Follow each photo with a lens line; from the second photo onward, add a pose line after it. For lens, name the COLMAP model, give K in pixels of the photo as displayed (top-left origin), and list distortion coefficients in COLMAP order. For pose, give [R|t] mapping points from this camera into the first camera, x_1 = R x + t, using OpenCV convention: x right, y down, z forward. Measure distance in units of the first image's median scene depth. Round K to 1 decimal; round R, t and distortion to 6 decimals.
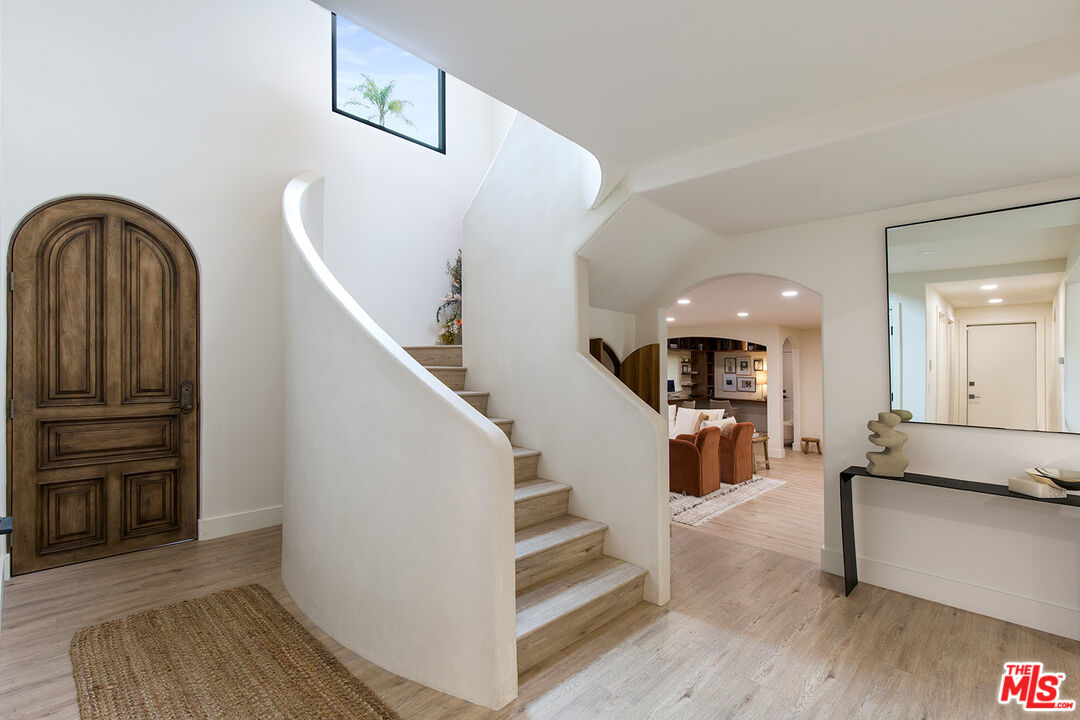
lens RADIAL K [[483.9, 0, 553.3], [0, 483.9, 358.7], [0, 0, 1]] dist [0.005655, 0.000728]
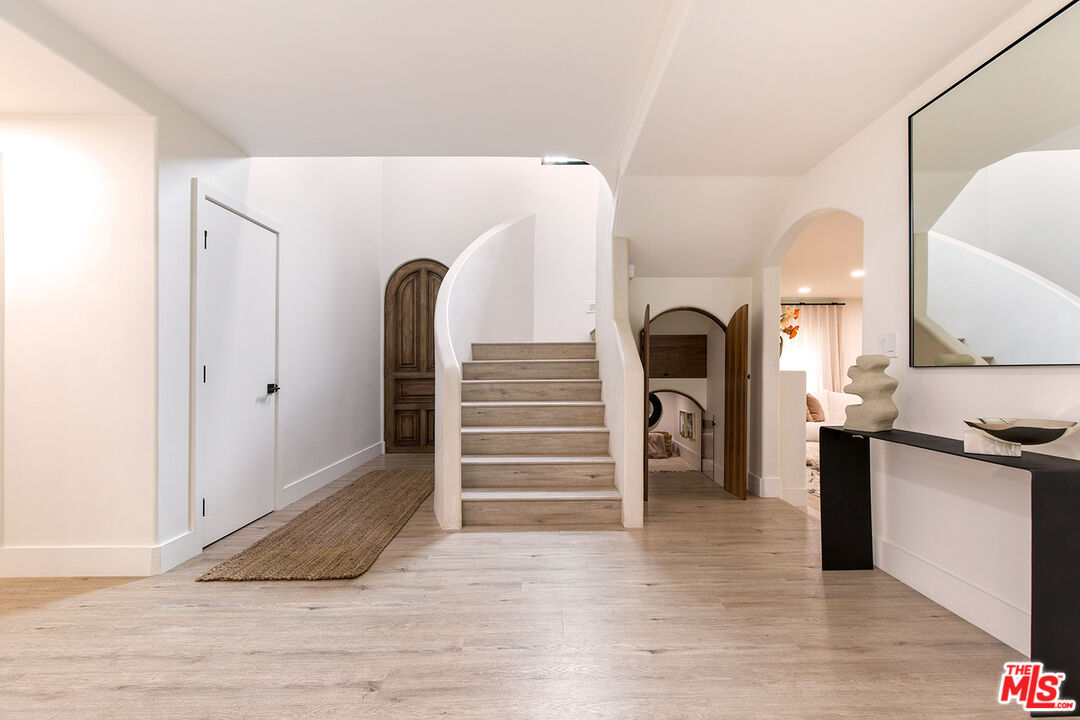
lens RADIAL K [[483.9, 0, 553.3], [0, 483.9, 358.7], [0, 0, 1]] dist [0.005655, 0.000728]
pose [[0.708912, -0.036014, -0.704377, 0.787711], [0.032872, 0.999297, -0.018009, 0.103419], [0.704531, -0.010388, 0.709597, 0.052979]]
